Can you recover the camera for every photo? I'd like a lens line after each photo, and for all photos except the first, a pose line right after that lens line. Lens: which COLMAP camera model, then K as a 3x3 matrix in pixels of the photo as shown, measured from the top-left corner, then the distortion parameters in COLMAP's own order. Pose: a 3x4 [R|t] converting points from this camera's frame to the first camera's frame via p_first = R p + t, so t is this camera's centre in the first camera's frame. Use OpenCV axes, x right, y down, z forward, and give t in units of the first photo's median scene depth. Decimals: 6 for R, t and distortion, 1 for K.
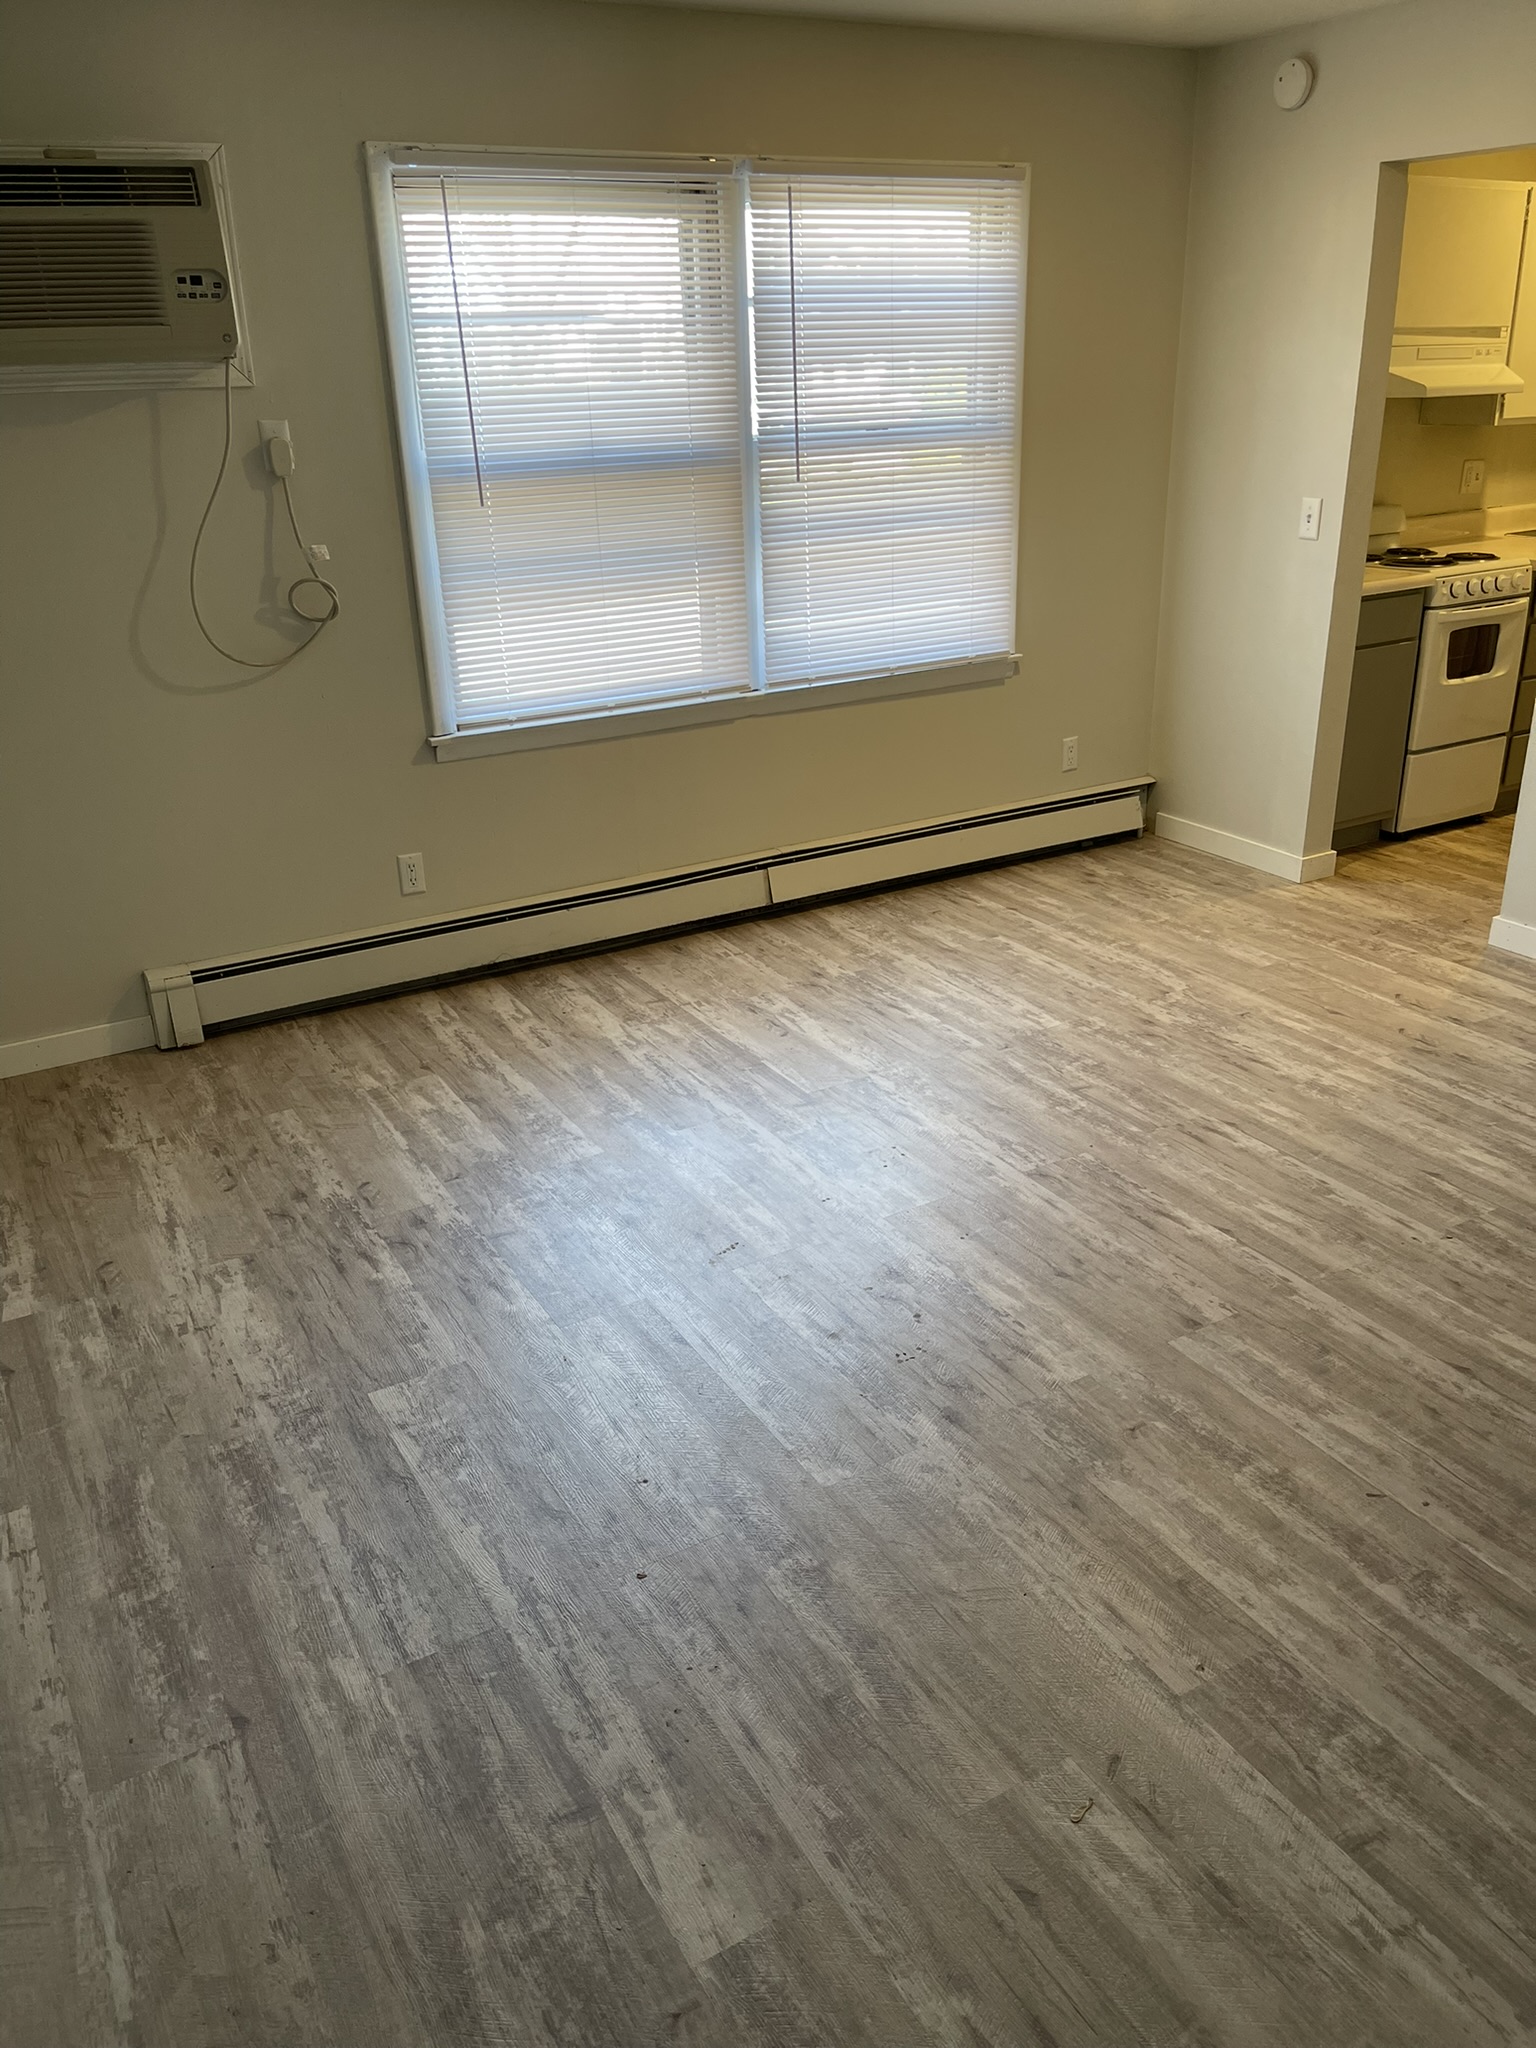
lens RADIAL K [[1536.6, 0, 800.7], [0, 1536.6, 1026.3], [0, 0, 1]] dist [0.075546, -0.118342]
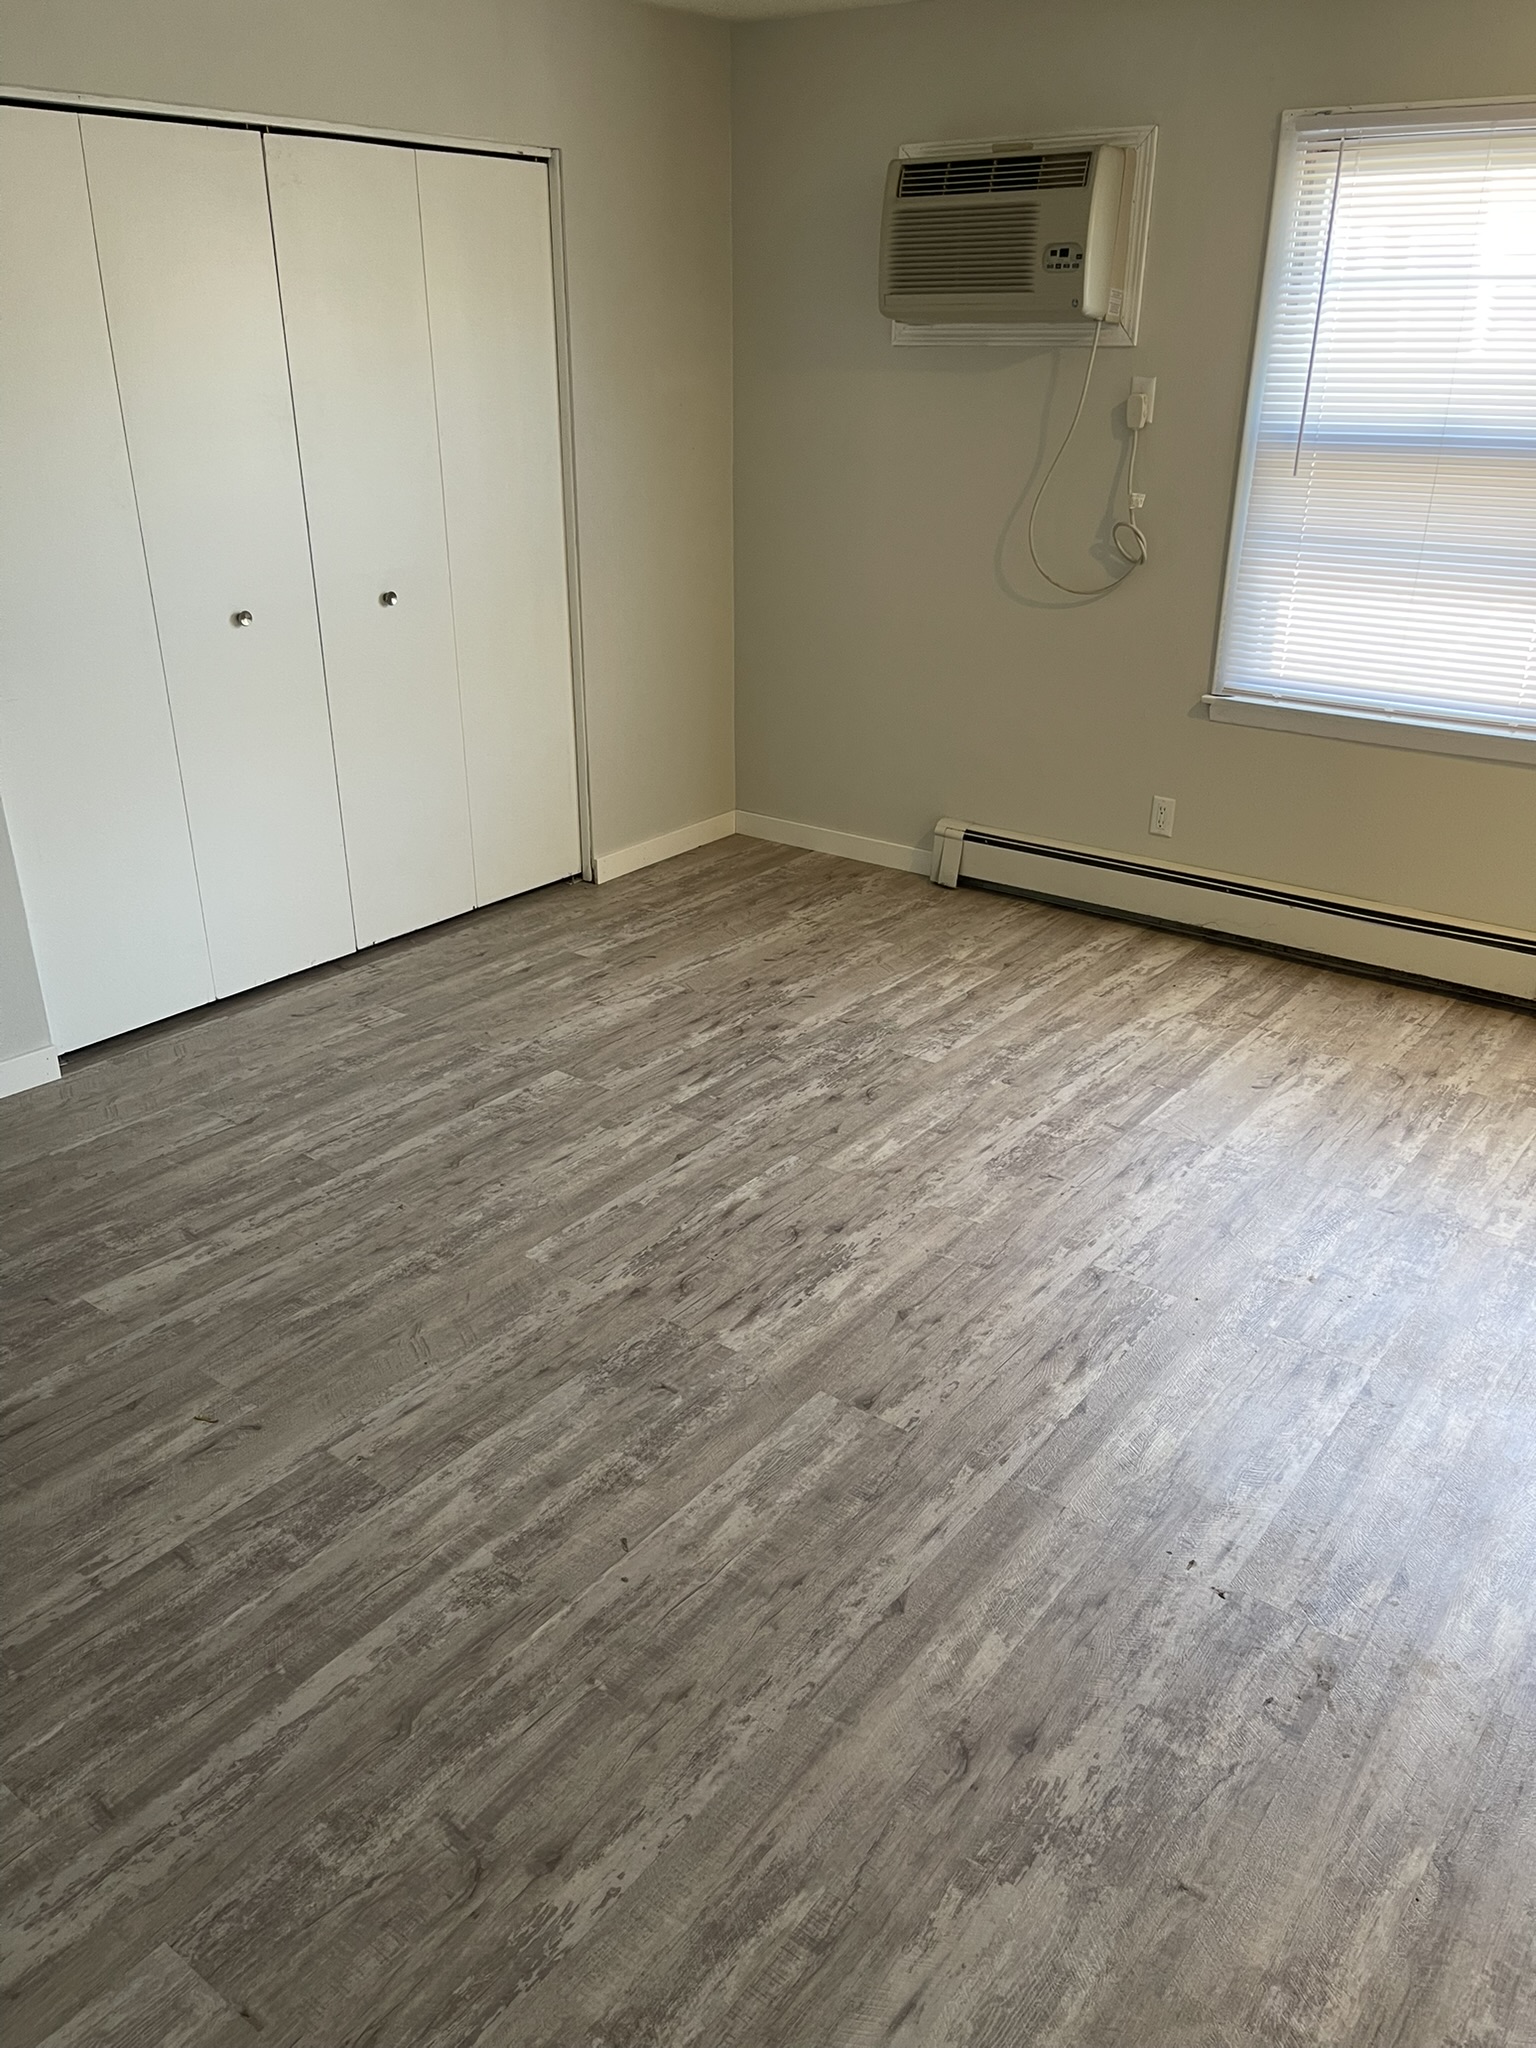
lens RADIAL K [[1557.1, 0, 779.0], [0, 1557.1, 1022.0], [0, 0, 1]] dist [0.058267, -0.088537]
pose [[0.377594, 0.396774, -0.836656, 0.920203], [-0.375798, 0.891452, 0.253158, -0.225082], [0.846285, 0.218823, 0.485714, 0.456882]]
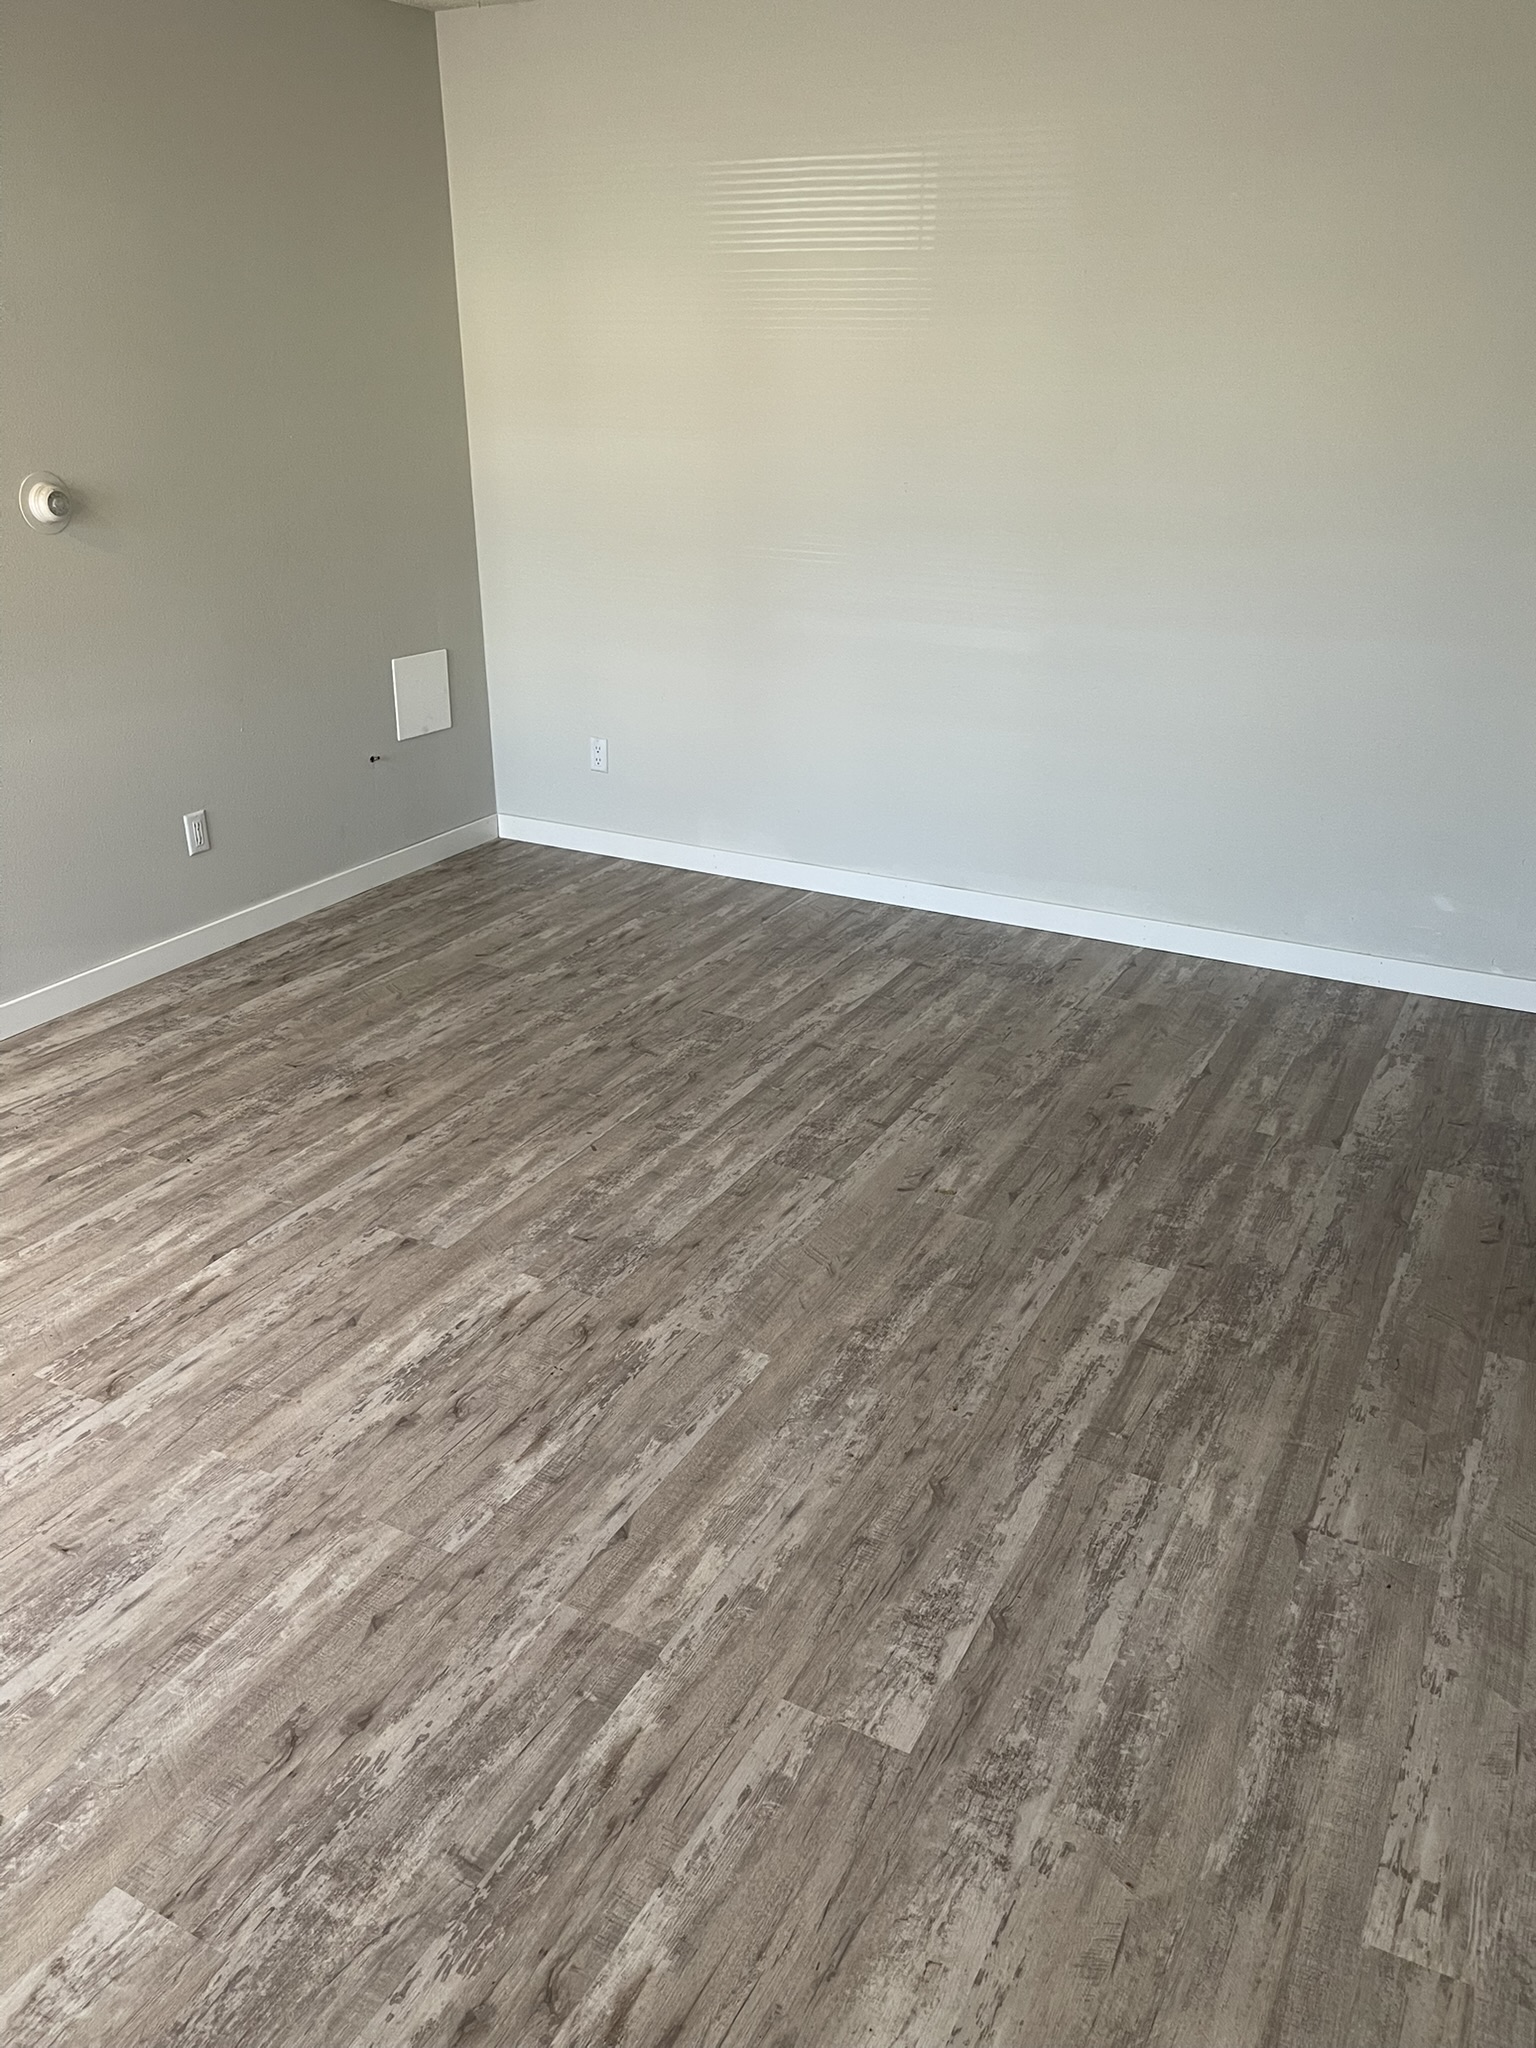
lens RADIAL K [[1557.1, 0, 779.0], [0, 1557.1, 1022.0], [0, 0, 1]] dist [0.058267, -0.088537]
pose [[-0.515071, -0.319088, 0.795540, -0.685638], [0.344947, 0.772486, 0.533176, -0.410994], [-0.784674, 0.549043, -0.287817, 1.025935]]
